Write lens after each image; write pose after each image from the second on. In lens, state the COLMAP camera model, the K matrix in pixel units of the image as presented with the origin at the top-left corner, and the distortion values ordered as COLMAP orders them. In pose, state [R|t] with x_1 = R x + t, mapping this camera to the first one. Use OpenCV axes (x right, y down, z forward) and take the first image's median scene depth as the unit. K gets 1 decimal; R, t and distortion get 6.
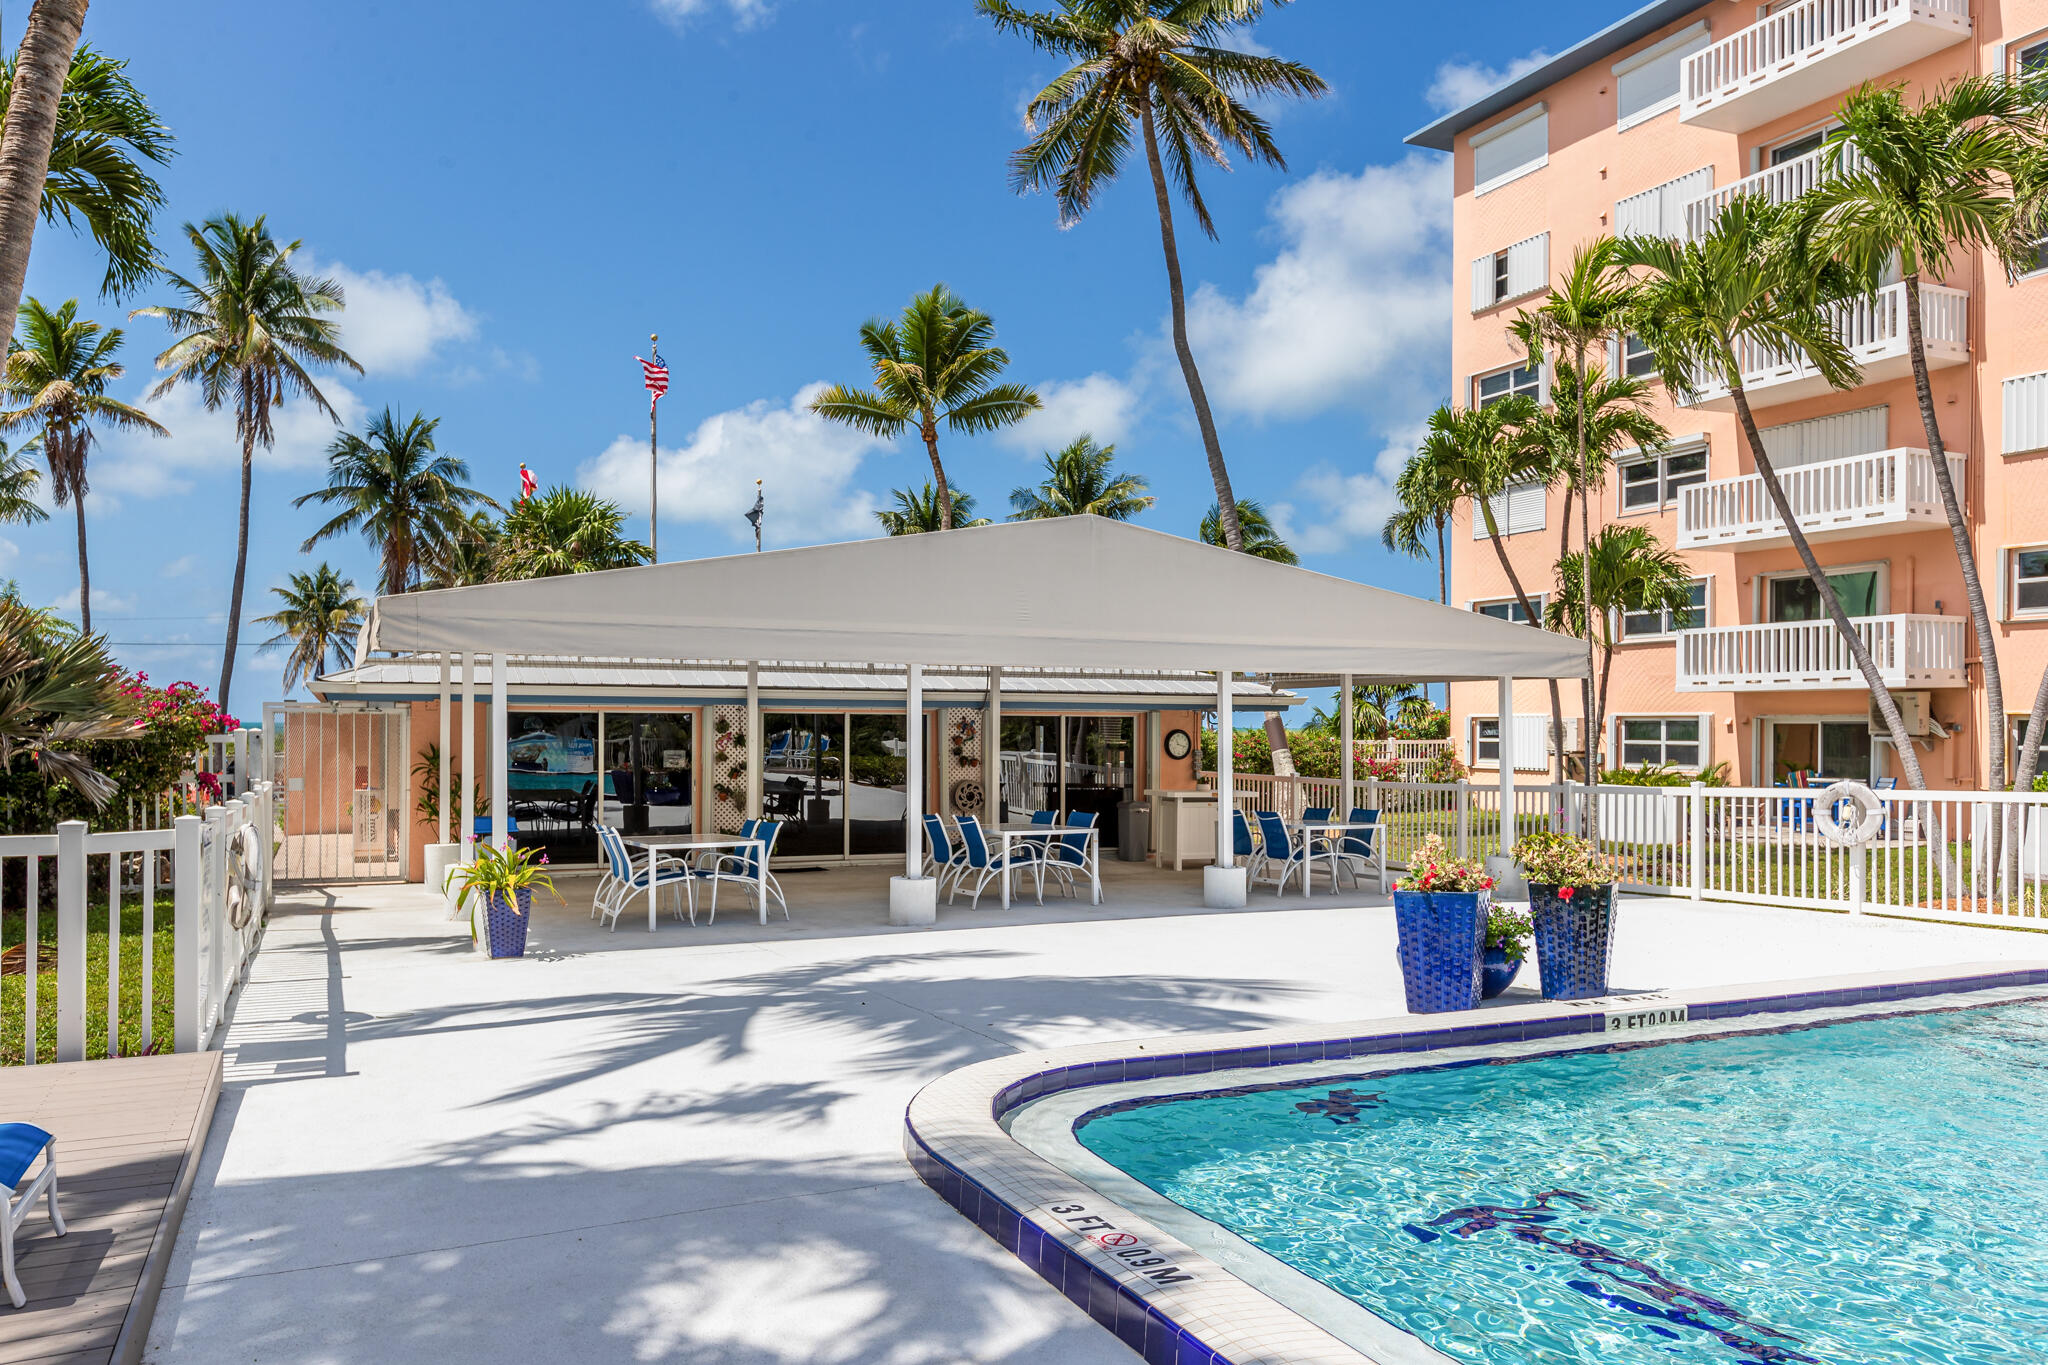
lens RADIAL K [[1537.1, 0, 1022.0], [0, 1537.1, 700.2], [0, 0, 1]] dist [0.024372, 0.012558]
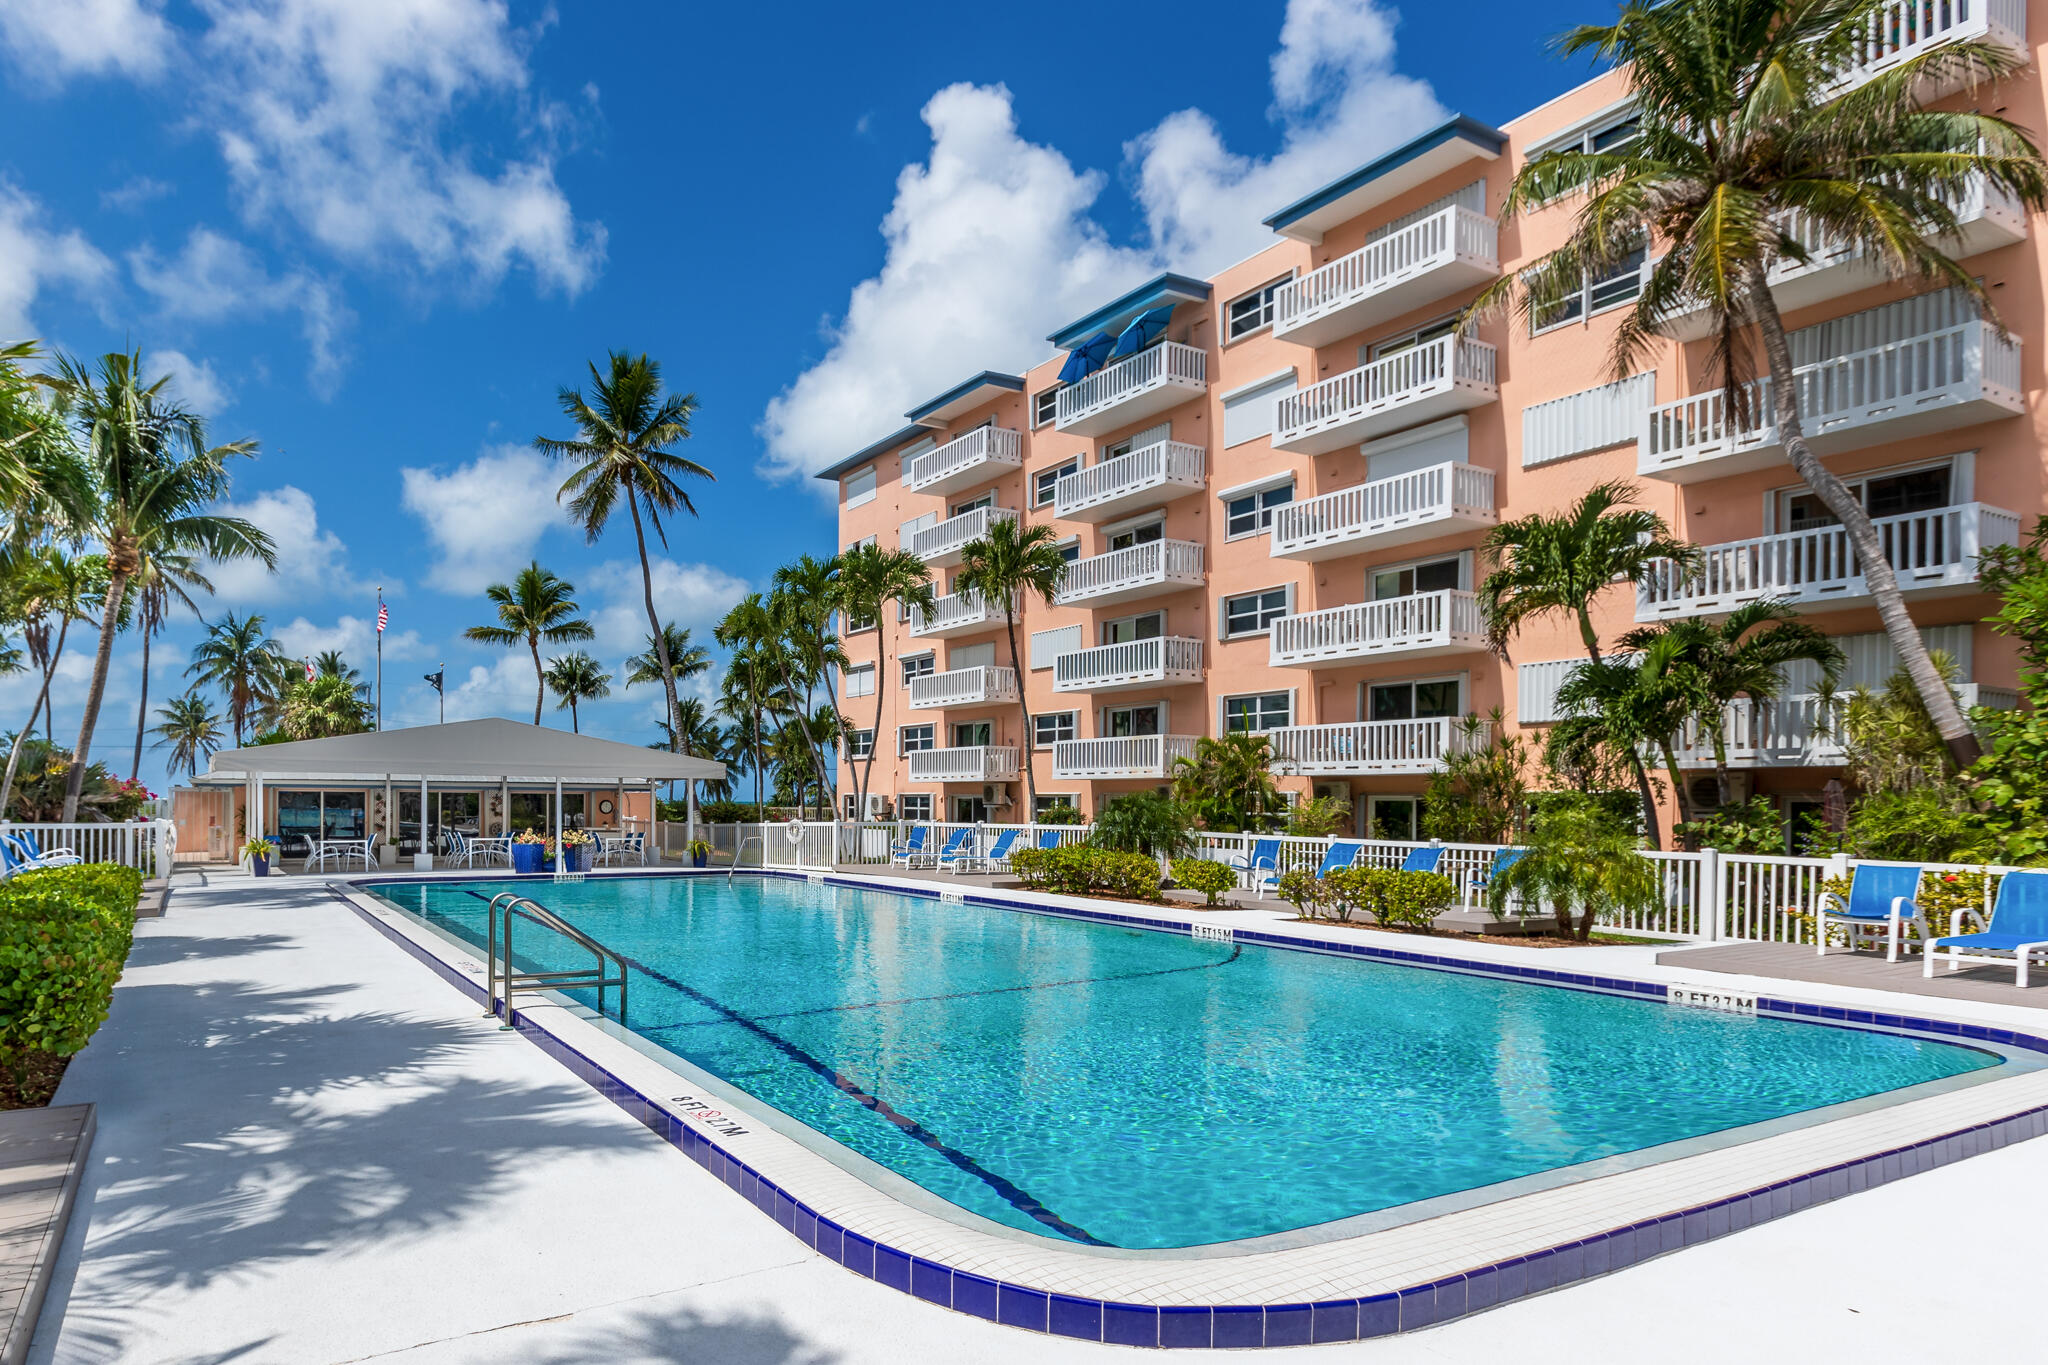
lens RADIAL K [[1313.8, 0, 914.6], [0, 1313.8, 814.2], [0, 0, 1]] dist [0.024736, -0.010791]
pose [[0.997261, -0.000207, 0.073967, 0.223313], [-0.001709, 0.999665, 0.025828, -0.005169], [-0.073947, -0.025883, 0.996926, -0.495064]]
